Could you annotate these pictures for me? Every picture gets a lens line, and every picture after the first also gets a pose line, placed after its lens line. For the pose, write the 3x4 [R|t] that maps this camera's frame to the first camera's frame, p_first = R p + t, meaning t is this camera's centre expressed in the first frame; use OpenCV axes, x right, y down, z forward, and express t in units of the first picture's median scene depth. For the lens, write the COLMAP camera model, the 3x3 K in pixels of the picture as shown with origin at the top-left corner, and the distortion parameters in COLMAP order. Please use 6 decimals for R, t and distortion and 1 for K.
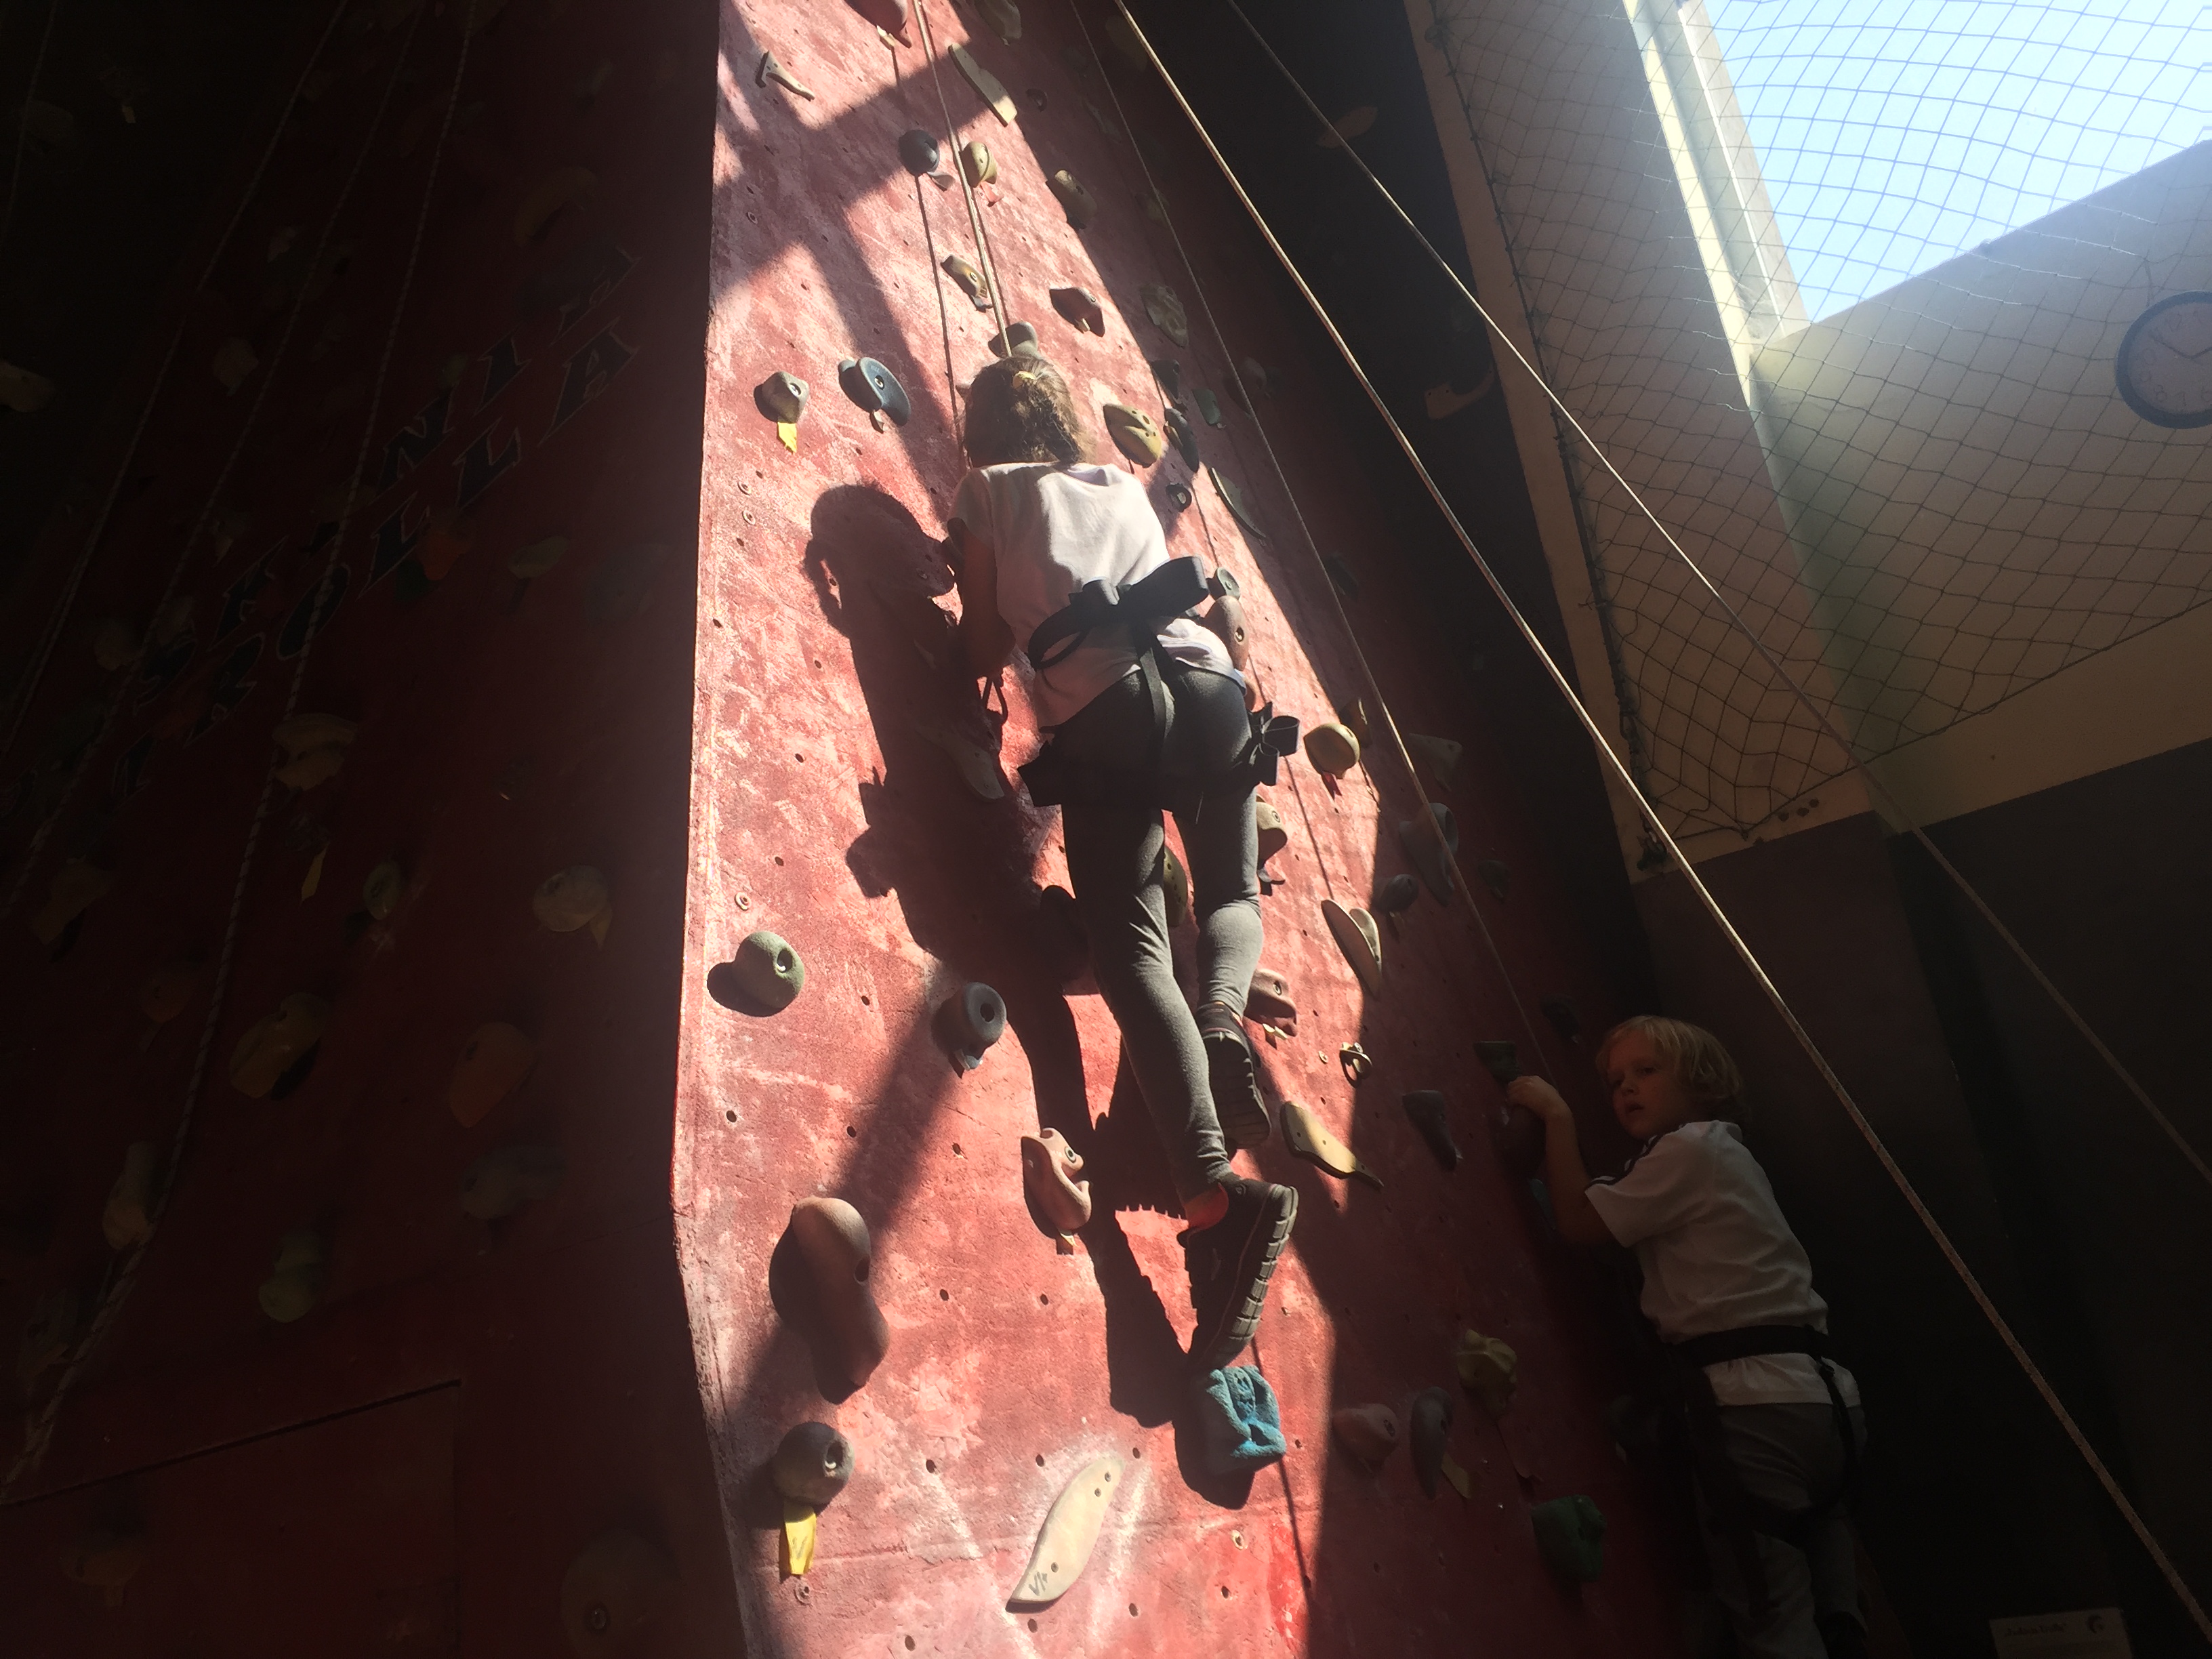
lens RADIAL K [[1889.1, 0, 1106.0], [0, 1889.1, 829.5], [0, 0, 1]] dist [0.091478, -0.131413]
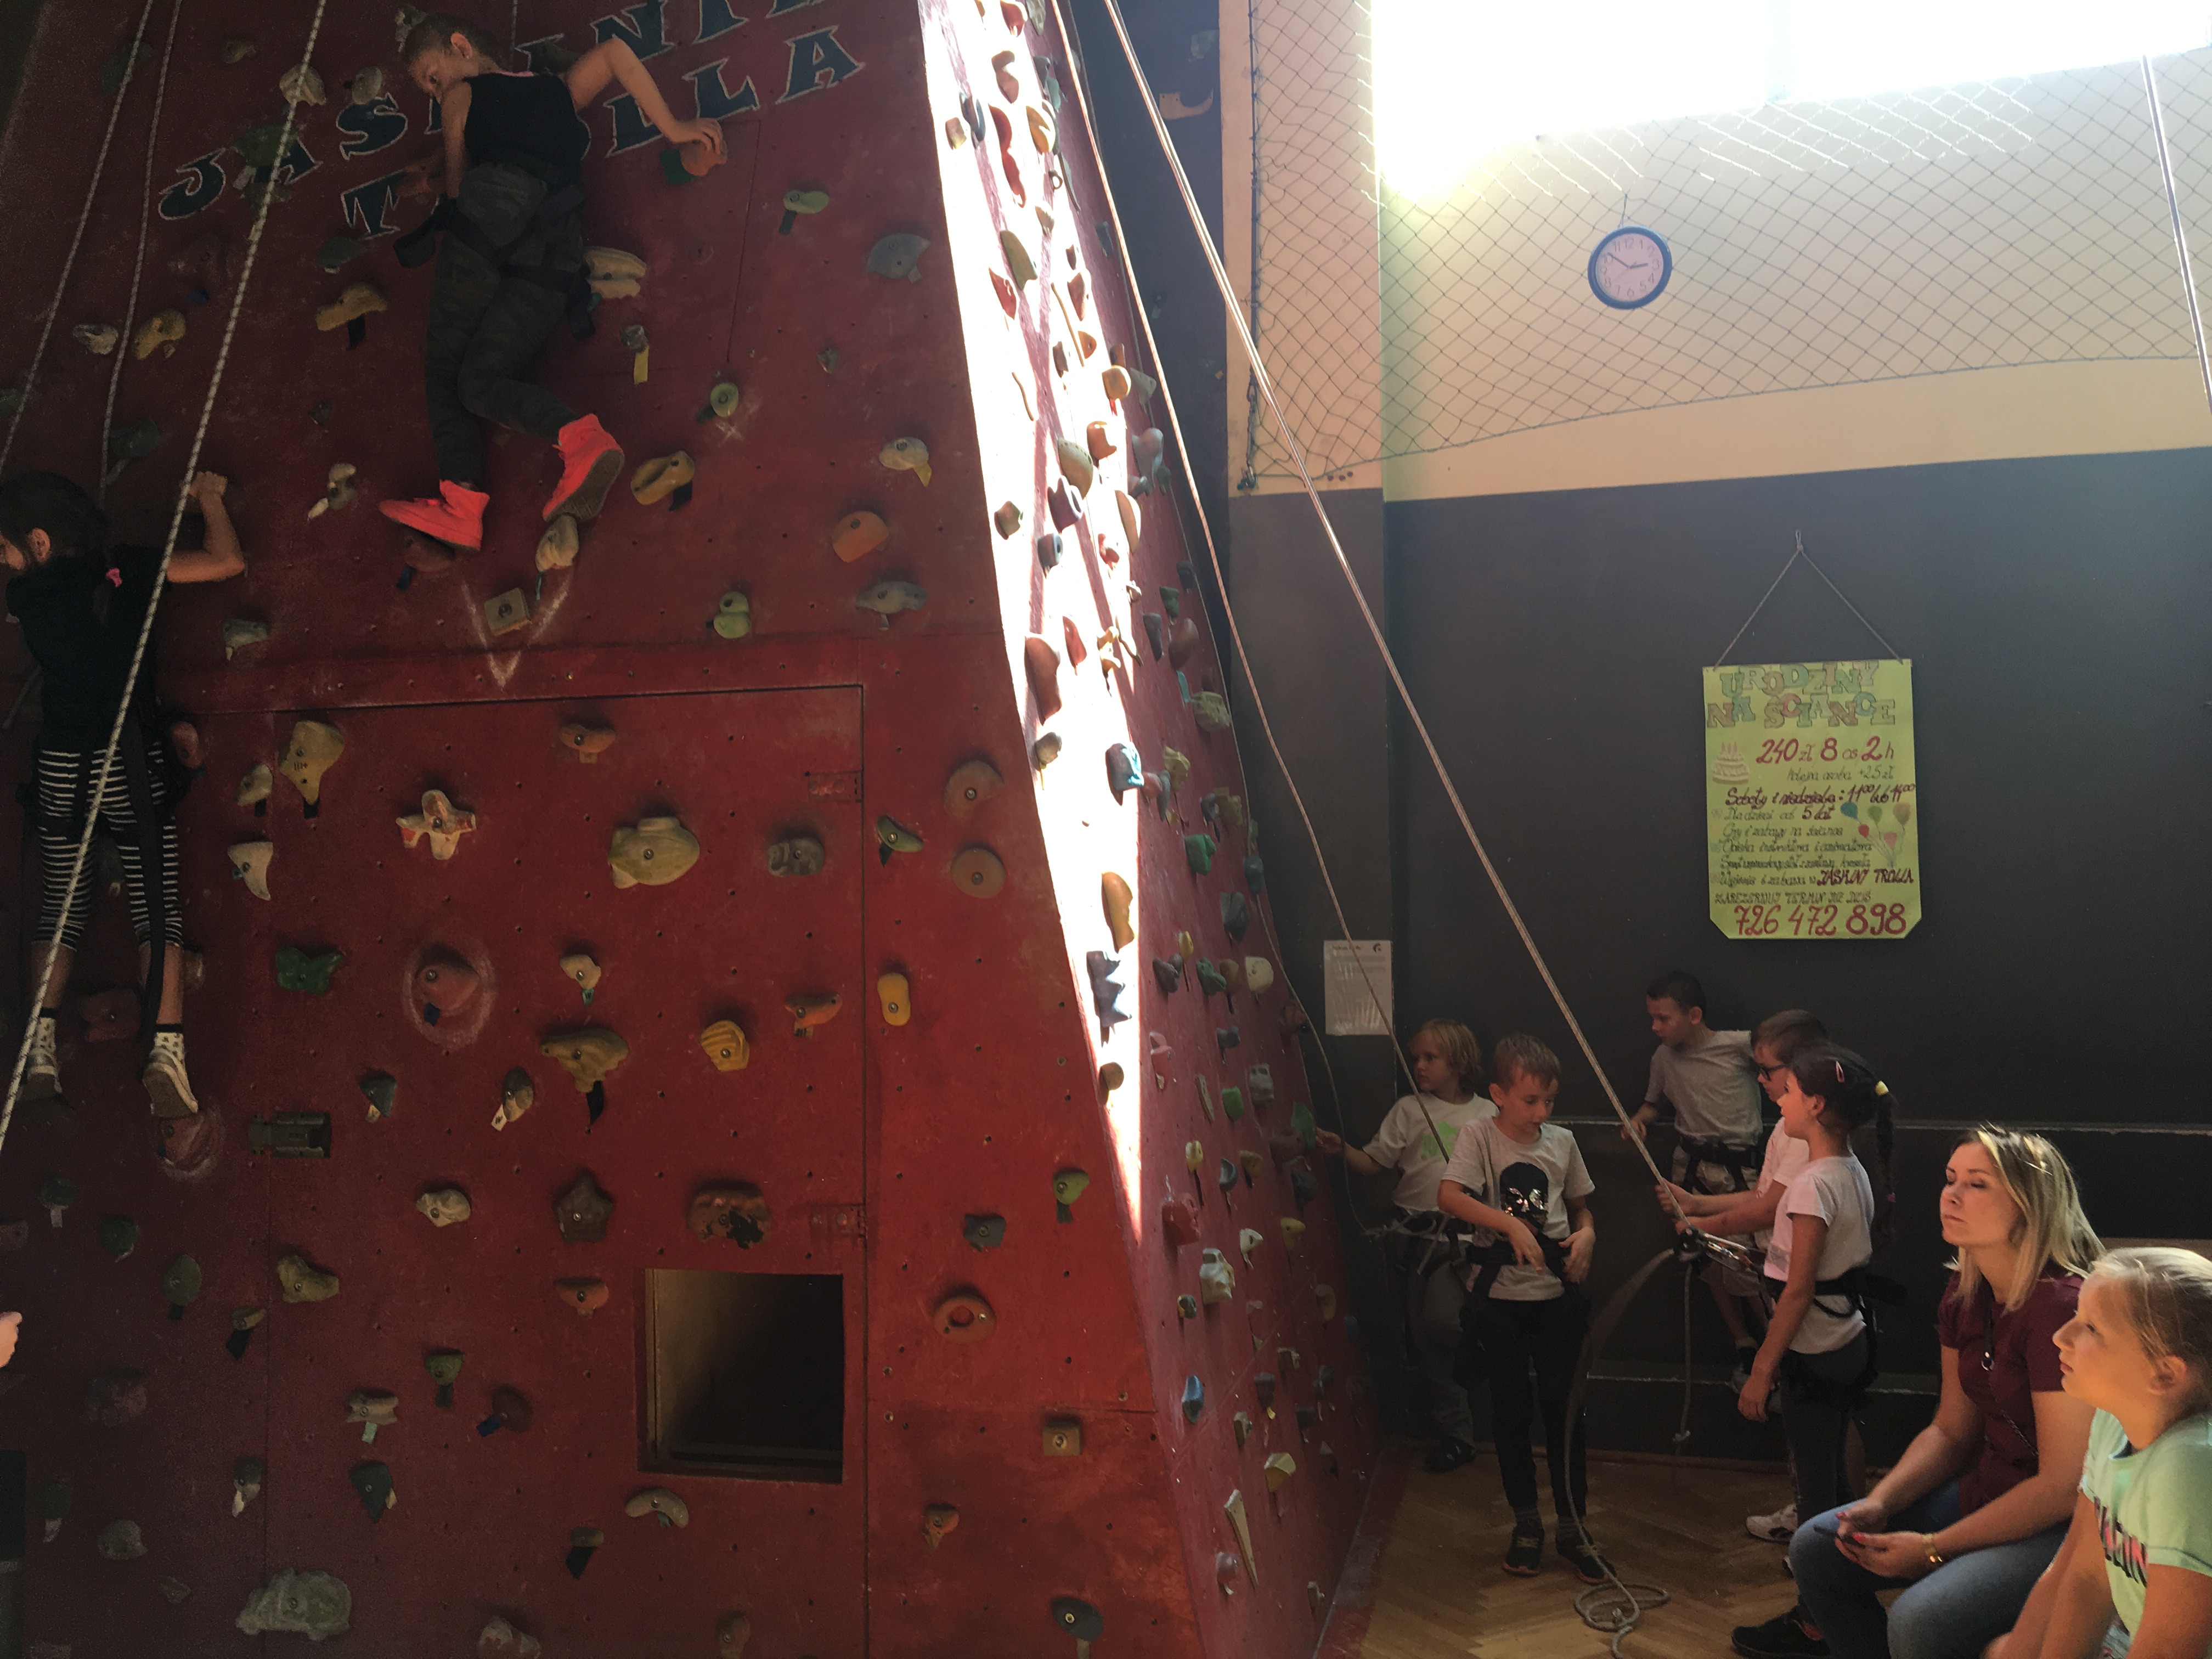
lens RADIAL K [[1869.0, 0, 1095.7], [0, 1869.0, 831.6], [0, 0, 1]] dist [0.102569, -0.164407]
pose [[0.911273, 0.148122, 0.384241, -0.690136], [-0.252598, 0.937975, 0.237482, -0.094340], [-0.325232, -0.313470, 0.892166, -0.780971]]
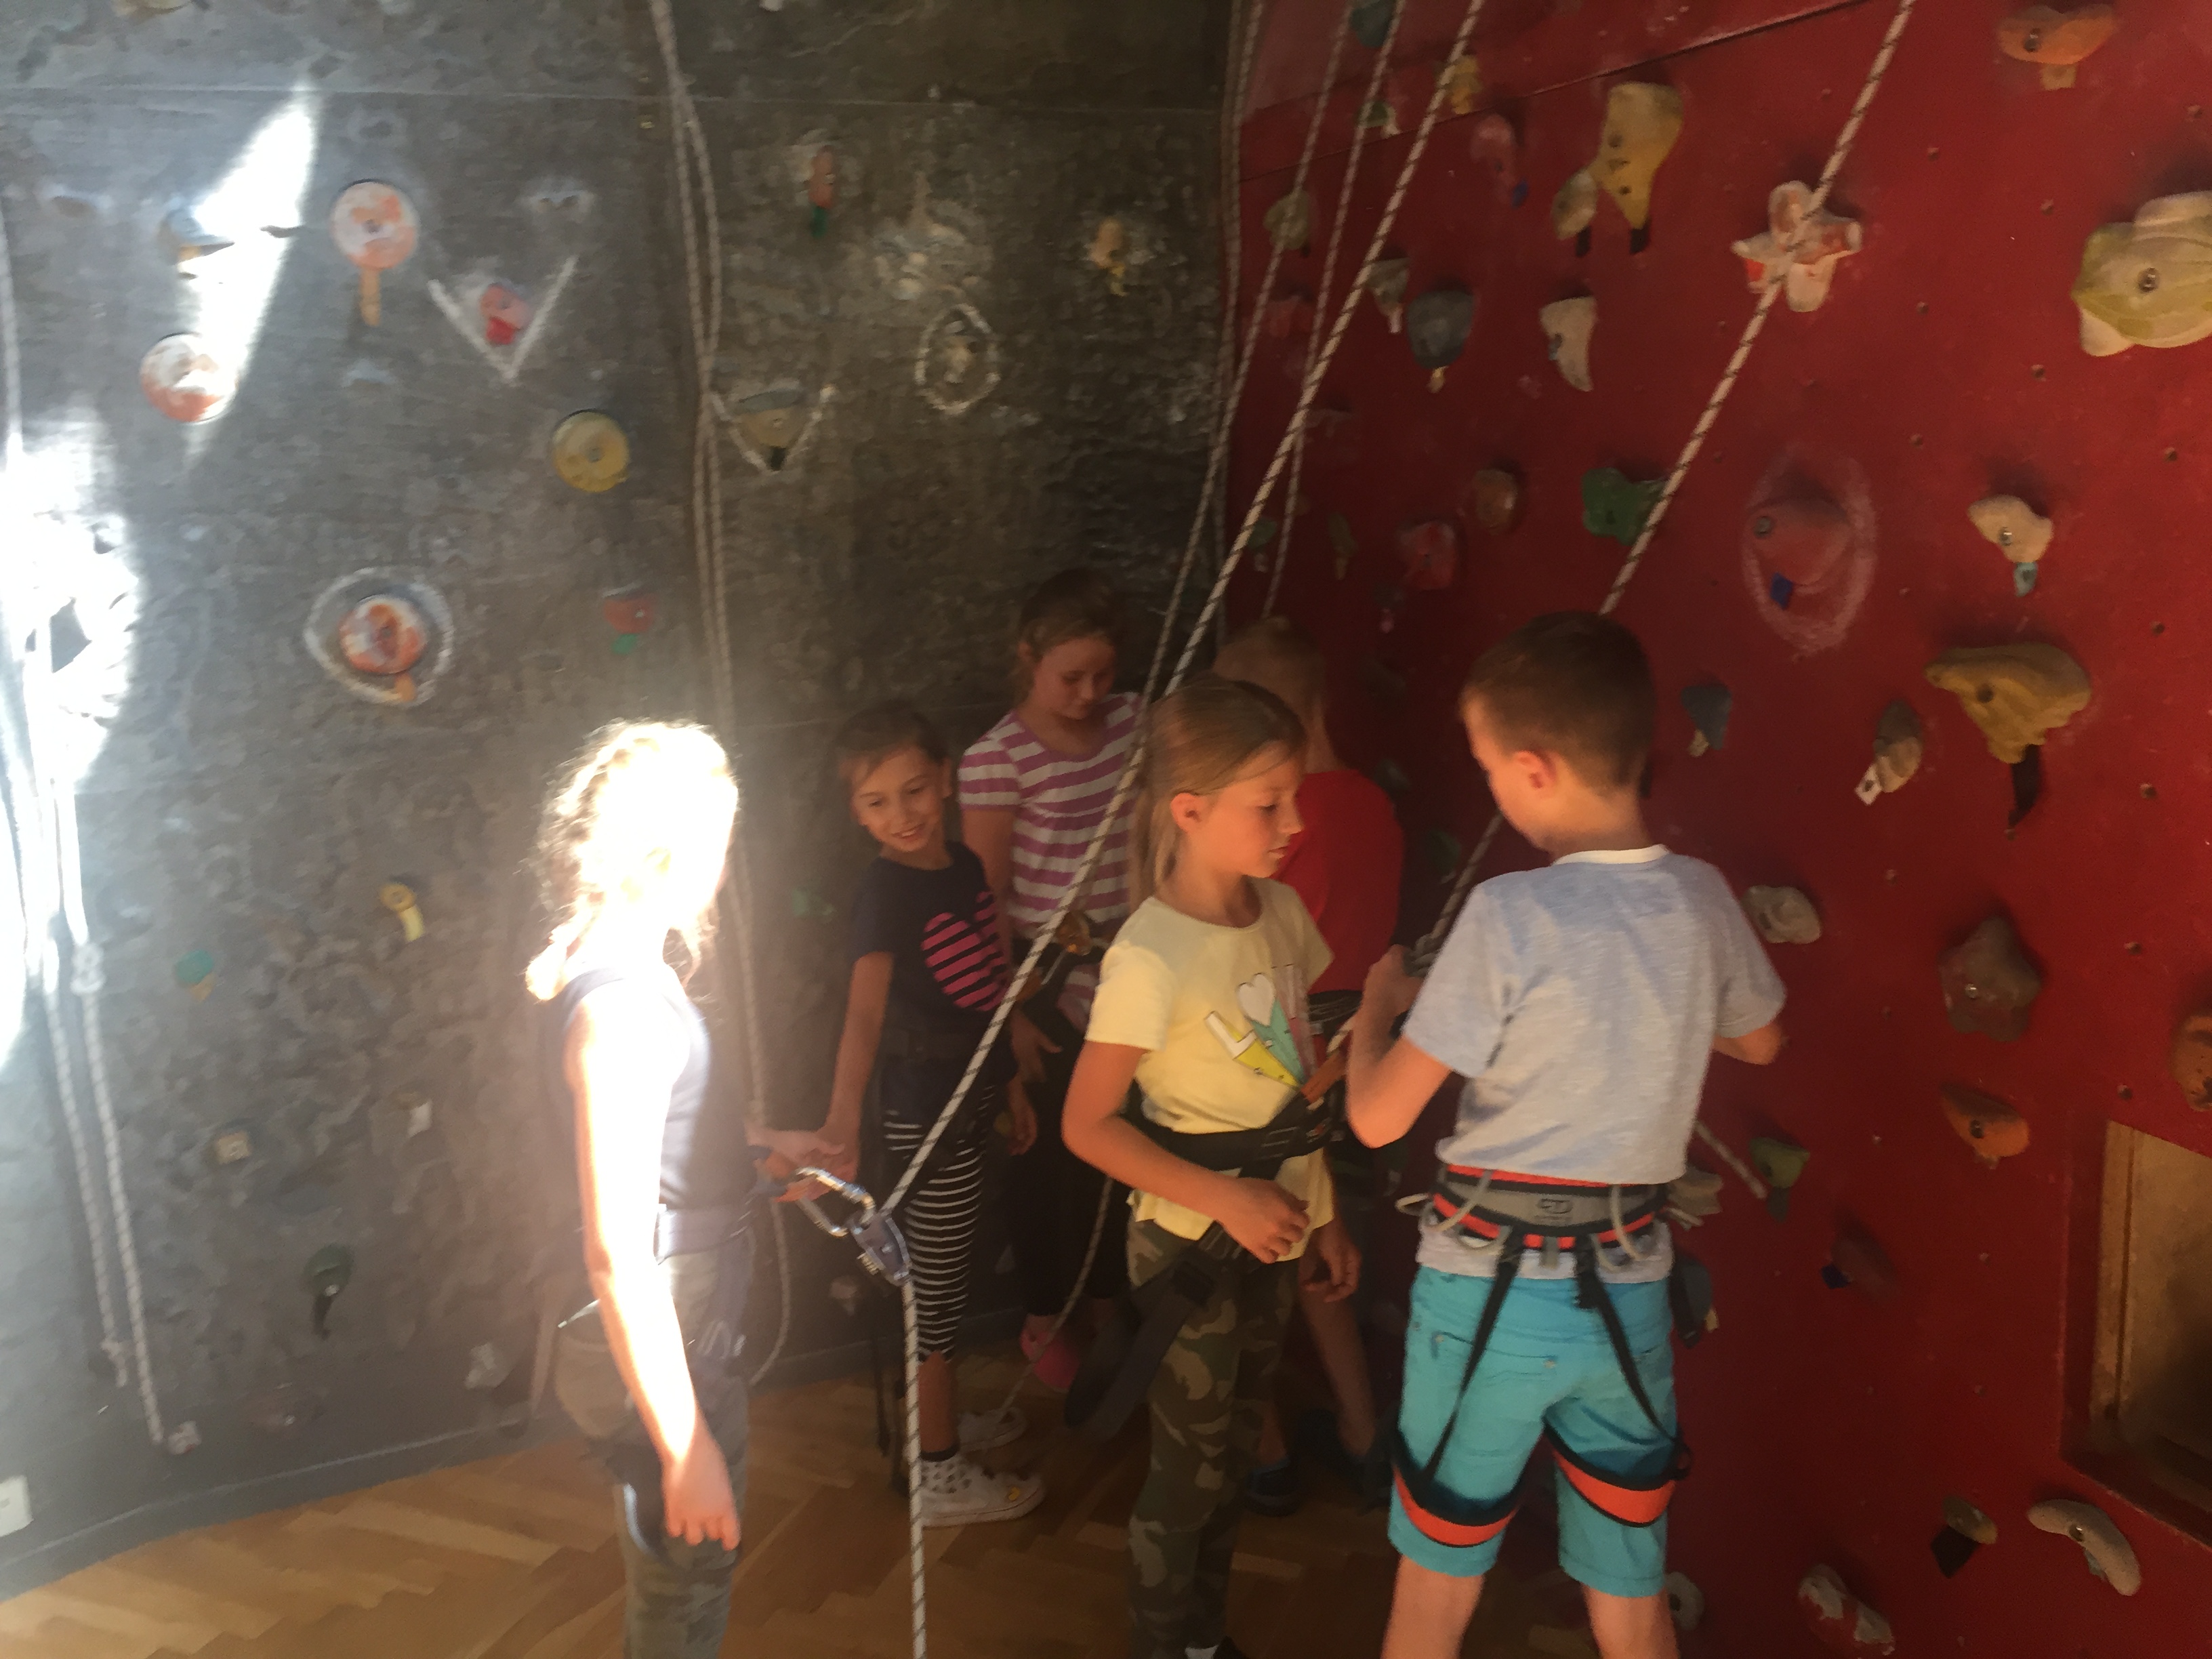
lens RADIAL K [[1889.1, 0, 1106.0], [0, 1889.1, 829.5], [0, 0, 1]] dist [0.091478, -0.131413]
pose [[0.855885, 0.206241, -0.474264, -0.357912], [0.120684, 0.812075, 0.570937, 0.103479], [0.502888, -0.545893, 0.670153, -0.035845]]
